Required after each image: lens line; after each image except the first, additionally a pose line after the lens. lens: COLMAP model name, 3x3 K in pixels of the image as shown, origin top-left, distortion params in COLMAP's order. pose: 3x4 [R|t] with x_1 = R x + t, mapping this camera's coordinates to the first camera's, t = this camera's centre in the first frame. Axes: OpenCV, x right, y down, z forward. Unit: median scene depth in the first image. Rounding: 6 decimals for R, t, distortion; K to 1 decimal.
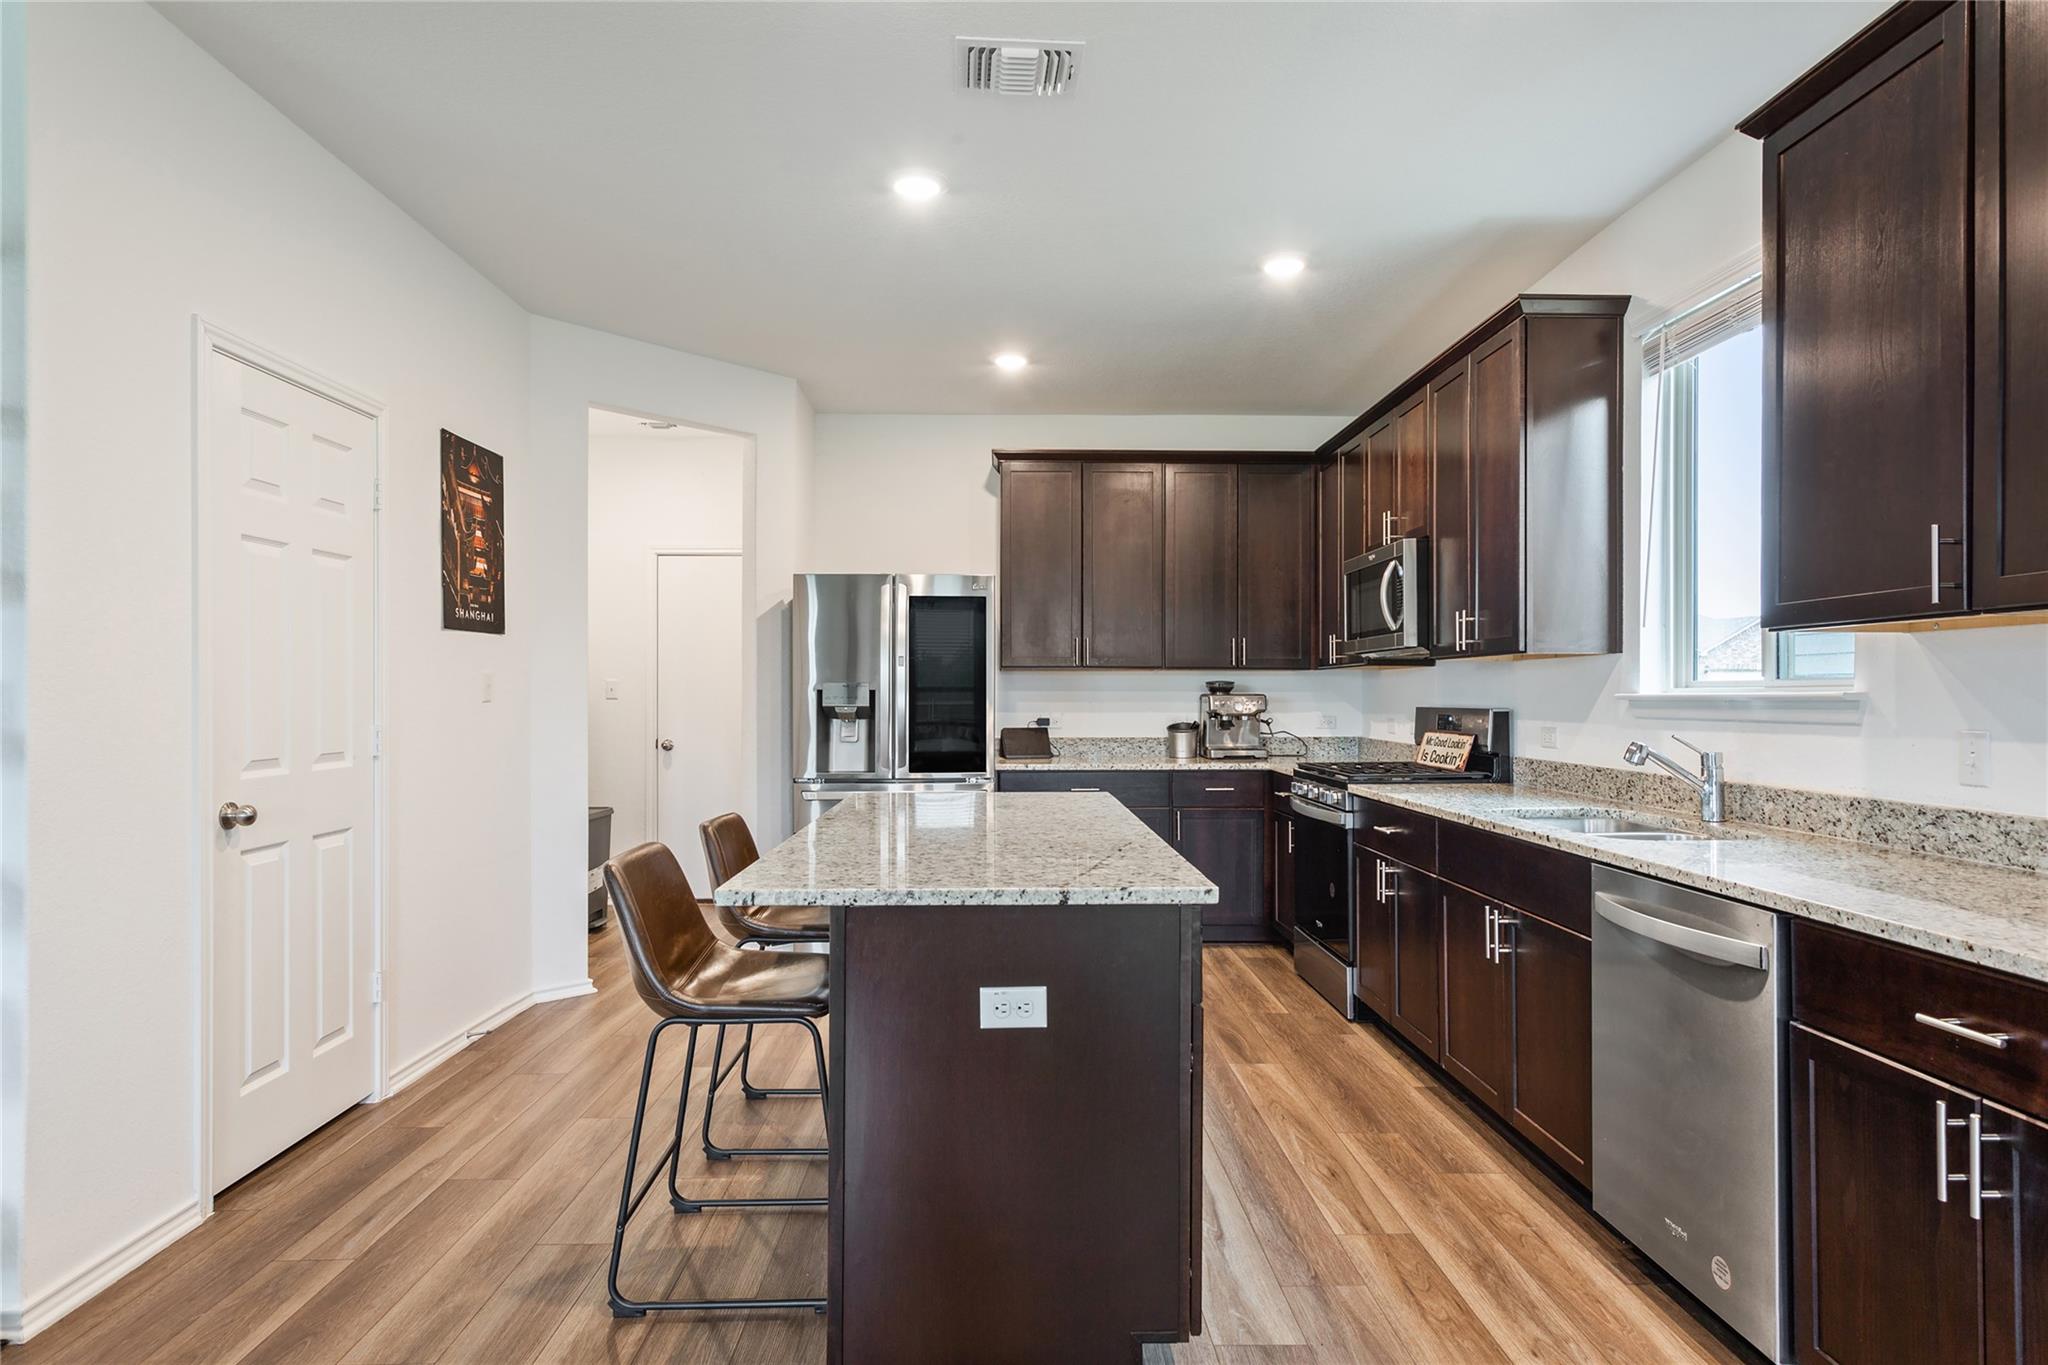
lens RADIAL K [[1130.5, 0, 1018.8], [0, 1130.5, 700.4], [0, 0, 1]] dist [0.008745, 0.003006]
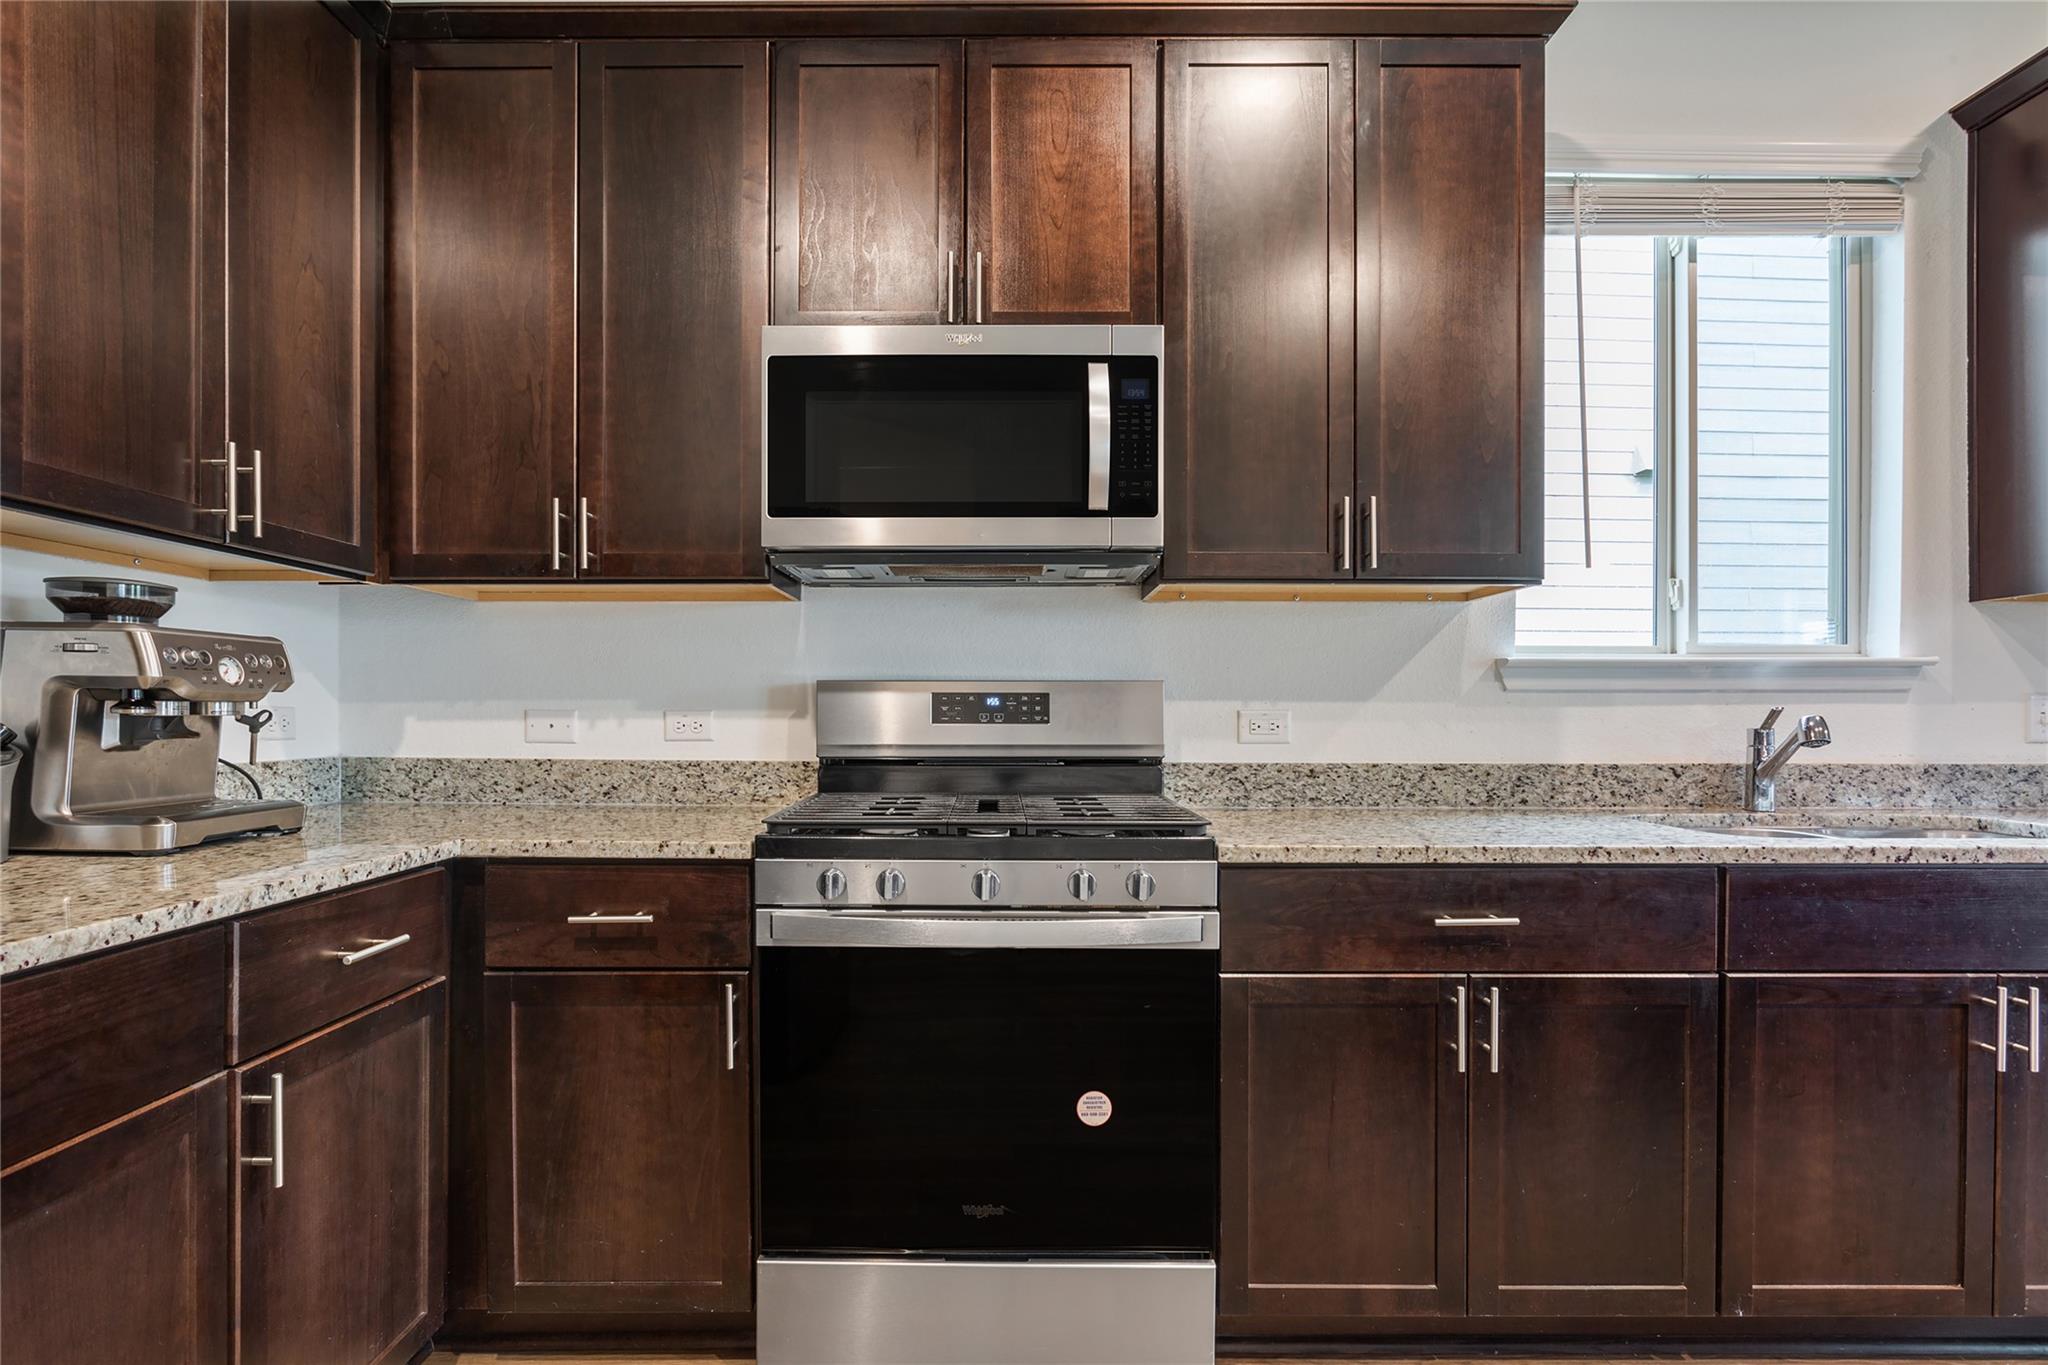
lens RADIAL K [[1130.5, 0, 1034.5], [0, 1130.5, 696.3], [0, 0, 1]] dist [0.008745, 0.003006]
pose [[-0.002550, 0.012911, 0.999913, -0.183818], [0.001501, 0.999916, -0.012907, 0.028227], [-0.999996, 0.001468, -0.002569, 1.318725]]
